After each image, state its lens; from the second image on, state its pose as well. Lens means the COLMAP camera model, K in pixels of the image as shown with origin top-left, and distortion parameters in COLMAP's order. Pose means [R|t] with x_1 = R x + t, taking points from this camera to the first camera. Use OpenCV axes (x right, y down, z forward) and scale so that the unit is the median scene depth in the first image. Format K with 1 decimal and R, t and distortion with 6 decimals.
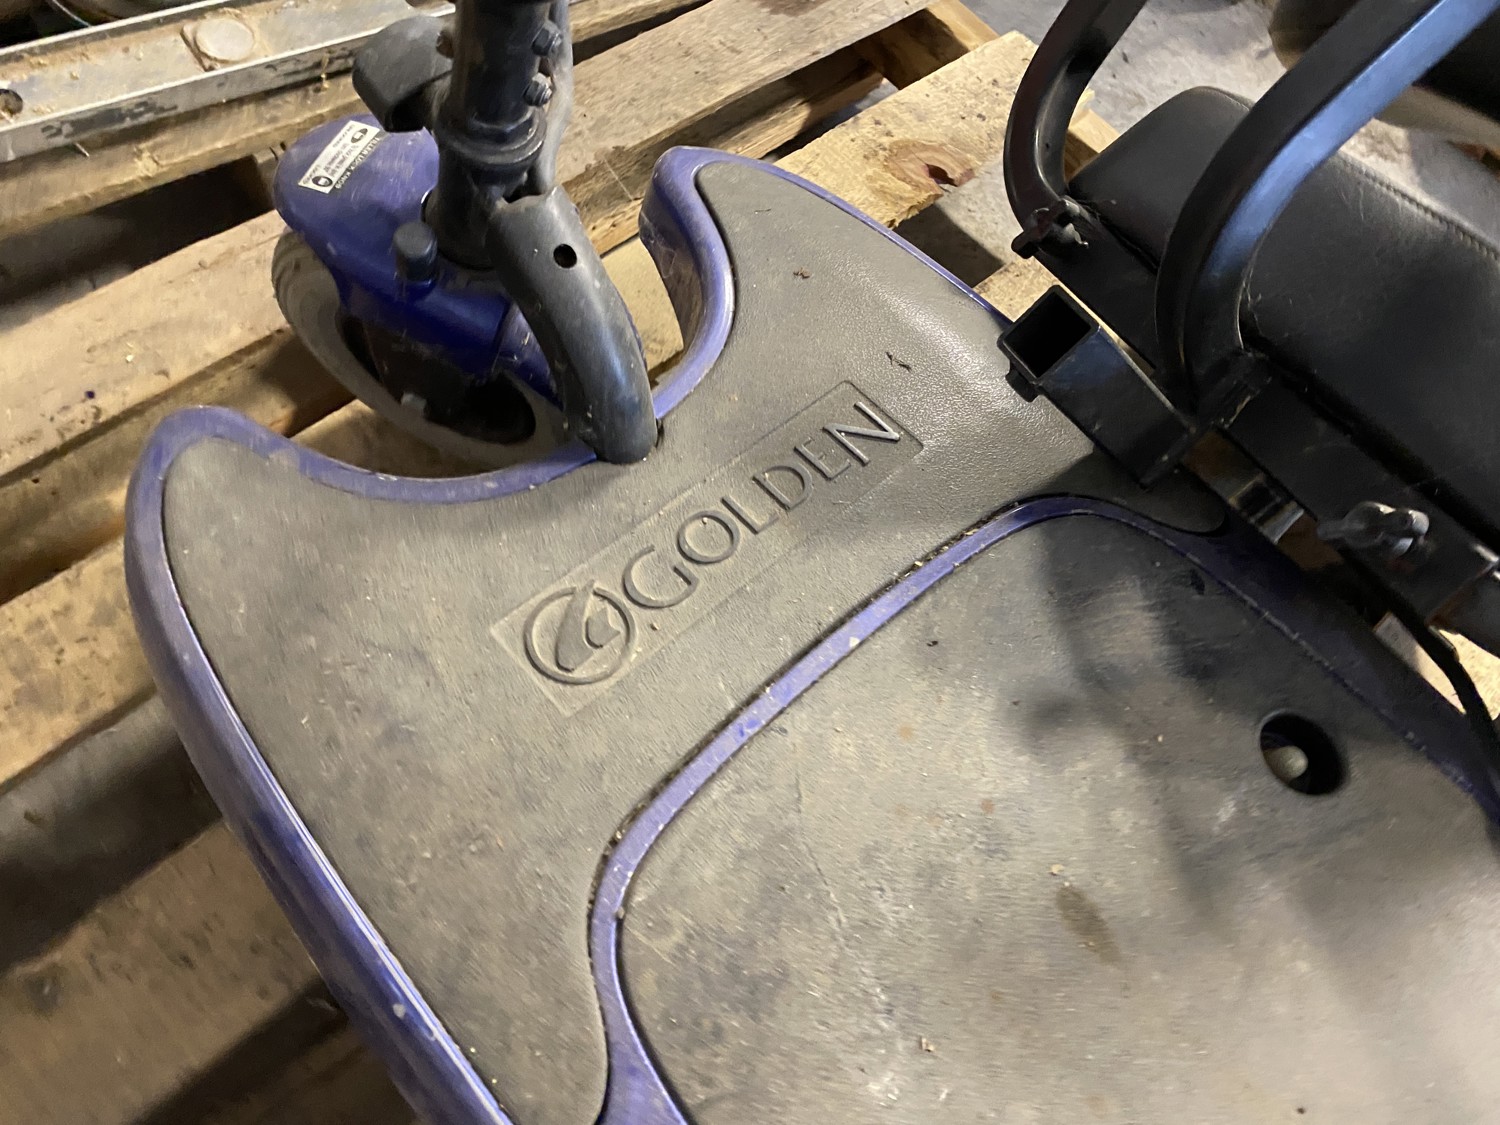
lens RADIAL K [[1128.5, 0, 742.7], [0, 1128.5, 553.2], [0, 0, 1]] dist [0.009014, -0.002565]
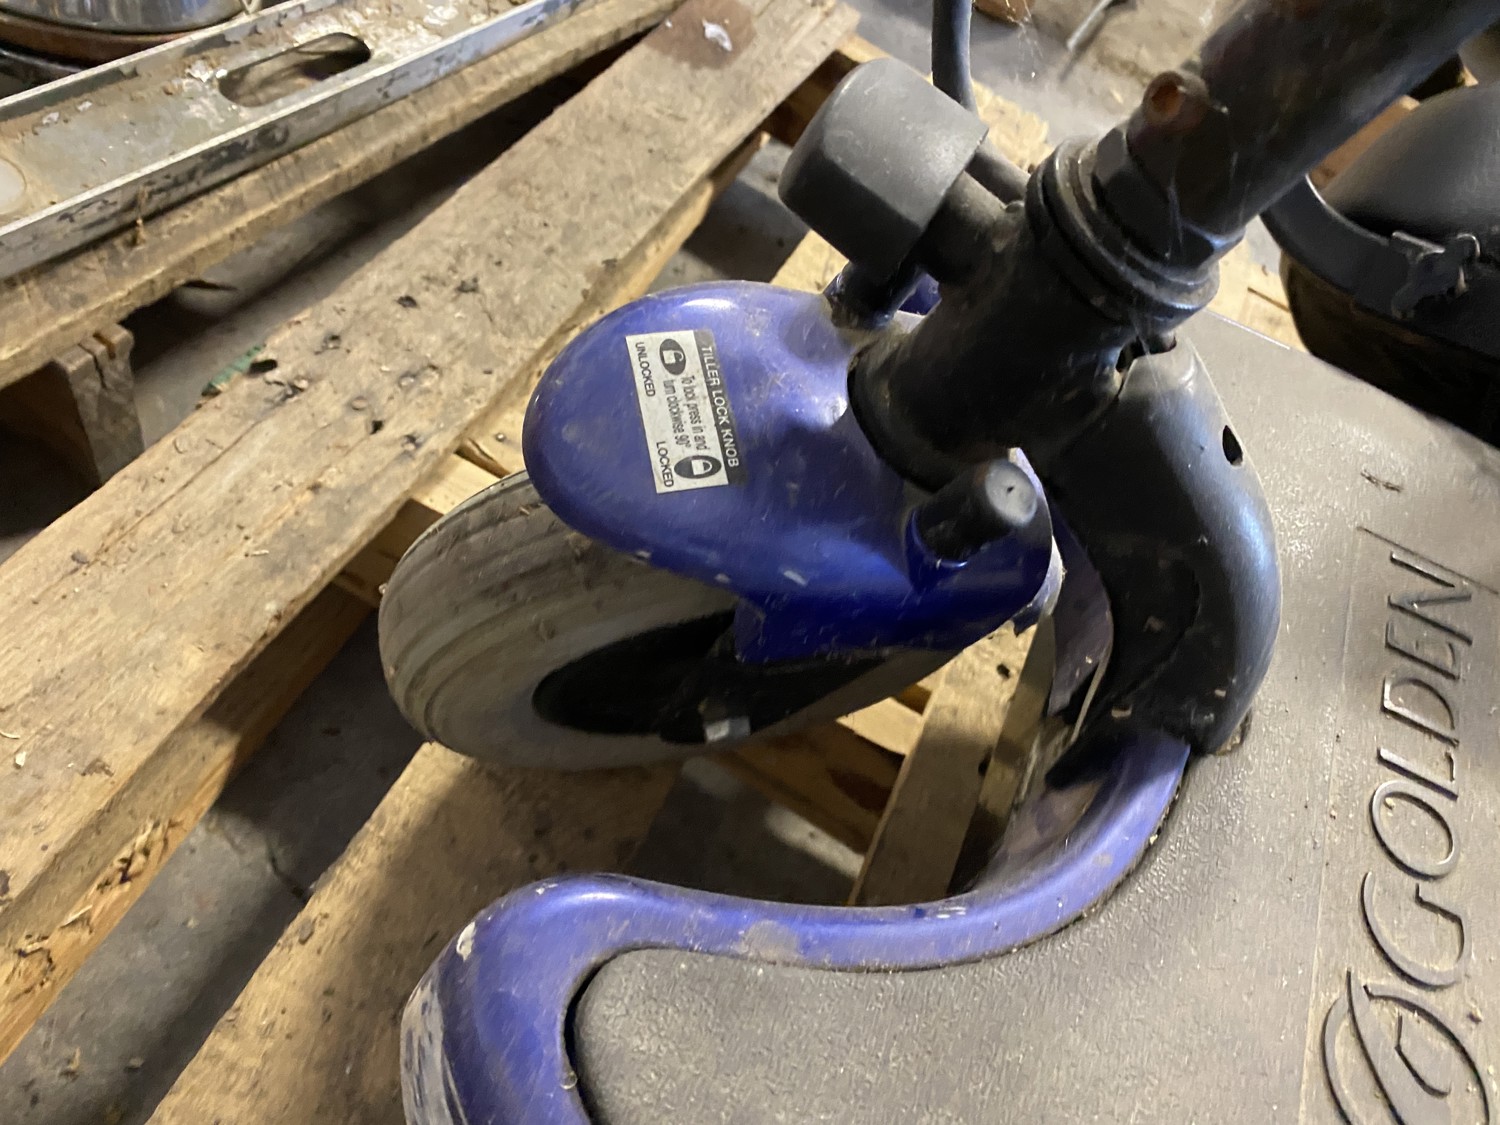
lens RADIAL K [[1128.5, 0, 755.5], [0, 1128.5, 575.3], [0, 0, 1]] dist [0.009014, -0.002565]
pose [[0.913399, -0.240217, 0.328632, -0.316240], [0.252711, 0.967530, 0.004840, -0.144882], [-0.319124, 0.078628, 0.944446, 0.303083]]
